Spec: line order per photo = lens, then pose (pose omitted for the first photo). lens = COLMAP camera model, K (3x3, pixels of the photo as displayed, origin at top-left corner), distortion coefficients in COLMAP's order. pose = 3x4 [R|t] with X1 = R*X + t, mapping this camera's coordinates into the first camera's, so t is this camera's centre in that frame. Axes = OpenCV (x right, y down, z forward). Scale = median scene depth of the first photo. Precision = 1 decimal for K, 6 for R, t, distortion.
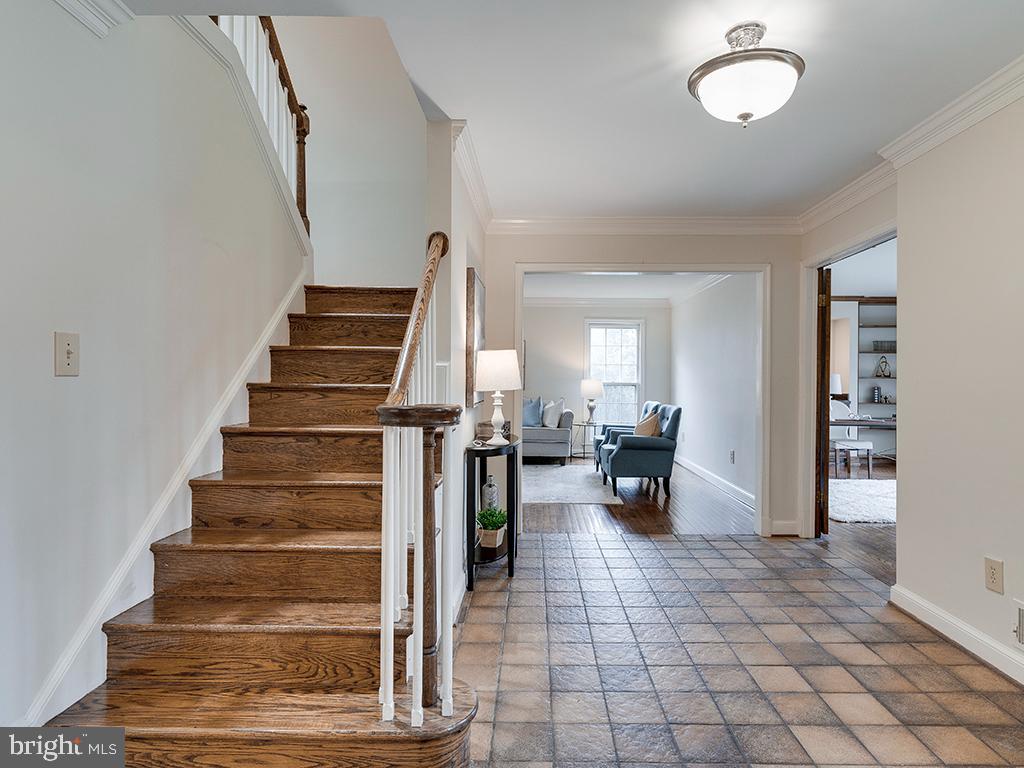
lens RADIAL K [[573.6, 0, 539.1], [0, 573.6, 376.1], [0, 0, 1]] dist [0.000182, -0.000431]
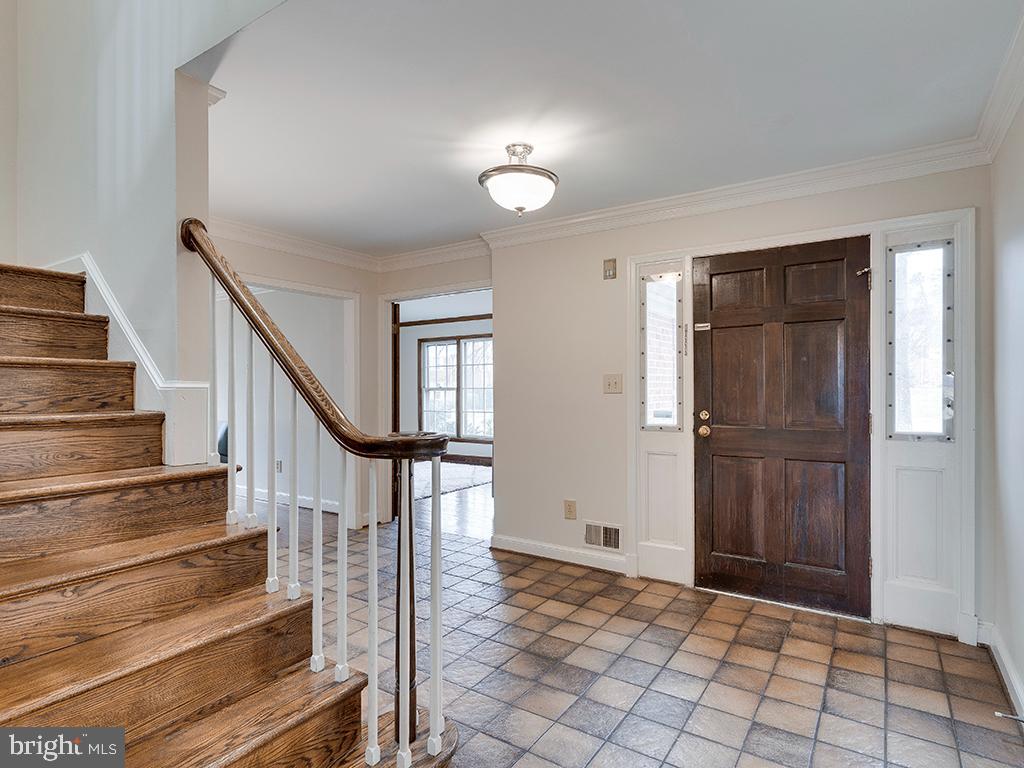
lens RADIAL K [[547.2, 0, 511.4], [0, 547.2, 378.0], [0, 0, 1]] dist [0.002291, -0.000023]
pose [[0.553296, 0.006614, 0.832959, -0.659749], [0.000748, 0.999964, -0.008437, -0.027746], [-0.832984, 0.005291, 0.553271, 0.248295]]
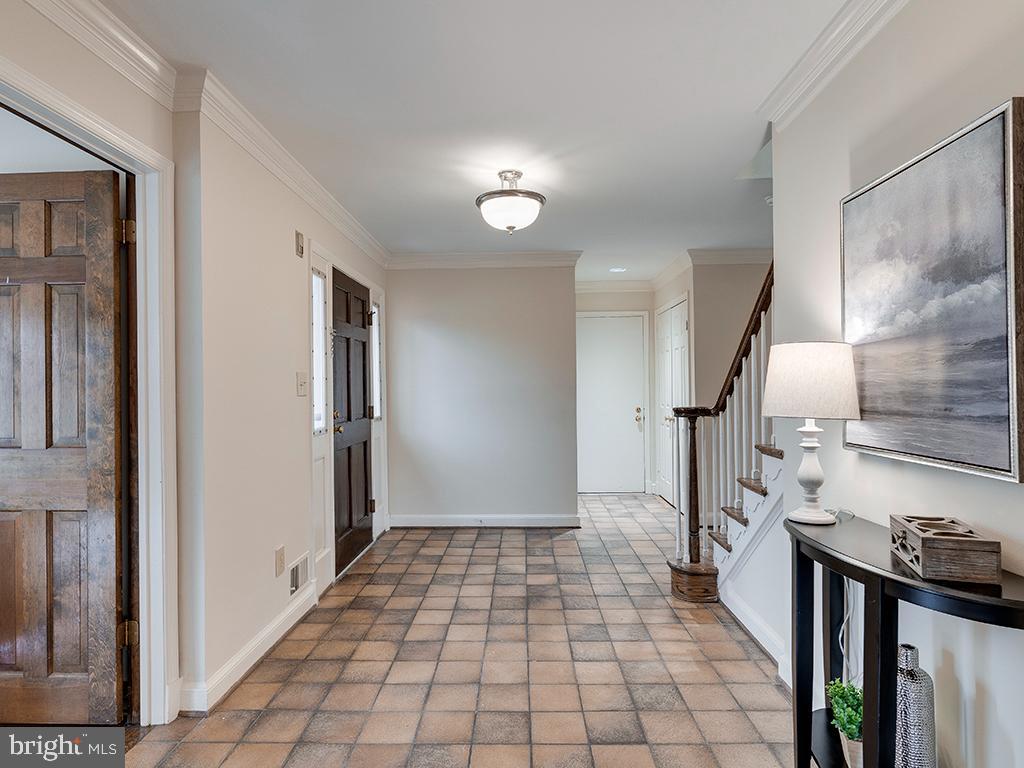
lens RADIAL K [[555.9, 0, 514.2], [0, 555.9, 387.7], [0, 0, 1]] dist [-0.001214, -0.000450]
pose [[-0.999759, 0.003592, 0.021639, 0.276526], [0.003289, 0.999897, -0.014003, 0.001373], [-0.021687, -0.013929, -0.999668, 2.179643]]
